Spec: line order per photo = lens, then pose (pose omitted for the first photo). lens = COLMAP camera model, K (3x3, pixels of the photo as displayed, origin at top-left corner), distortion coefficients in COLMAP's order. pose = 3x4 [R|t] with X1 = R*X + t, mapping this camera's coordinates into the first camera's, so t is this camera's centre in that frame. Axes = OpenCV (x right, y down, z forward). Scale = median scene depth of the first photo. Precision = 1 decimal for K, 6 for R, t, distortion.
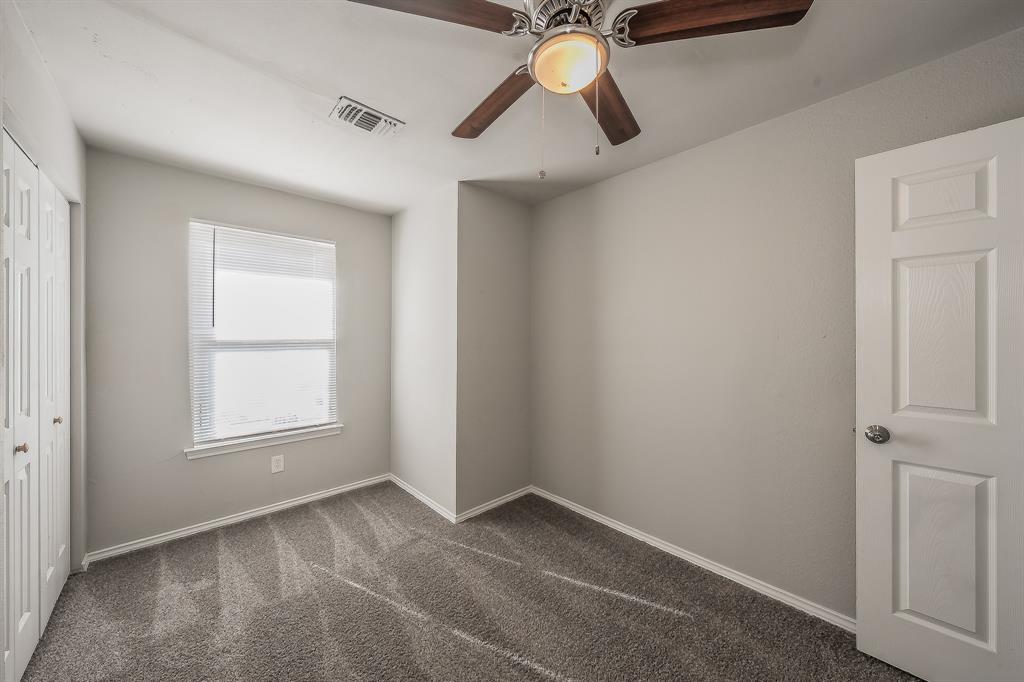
lens RADIAL K [[372.6, 0, 512.6], [0, 372.6, 336.2], [0, 0, 1]] dist [0.001841, 0.000104]
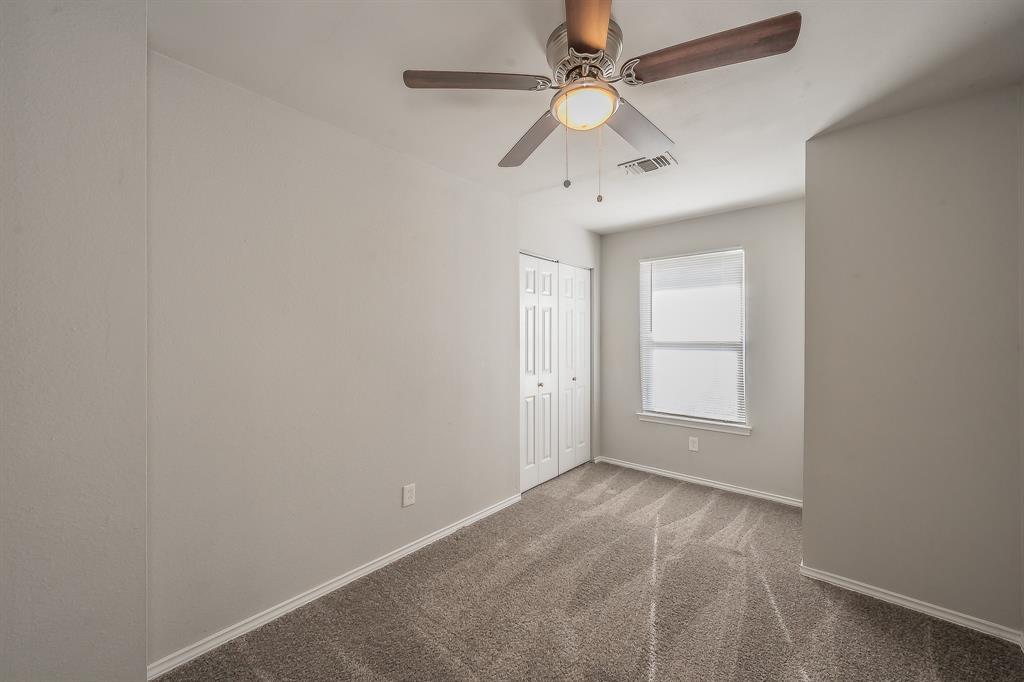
lens RADIAL K [[410.6, 0, 508.2], [0, 410.6, 336.4], [0, 0, 1]] dist [-0.000541, 0.000147]
pose [[0.077978, -0.004147, -0.996946, 0.749778], [-0.004811, 0.999978, -0.004536, 0.003241], [0.996944, 0.005150, 0.077956, 0.341559]]
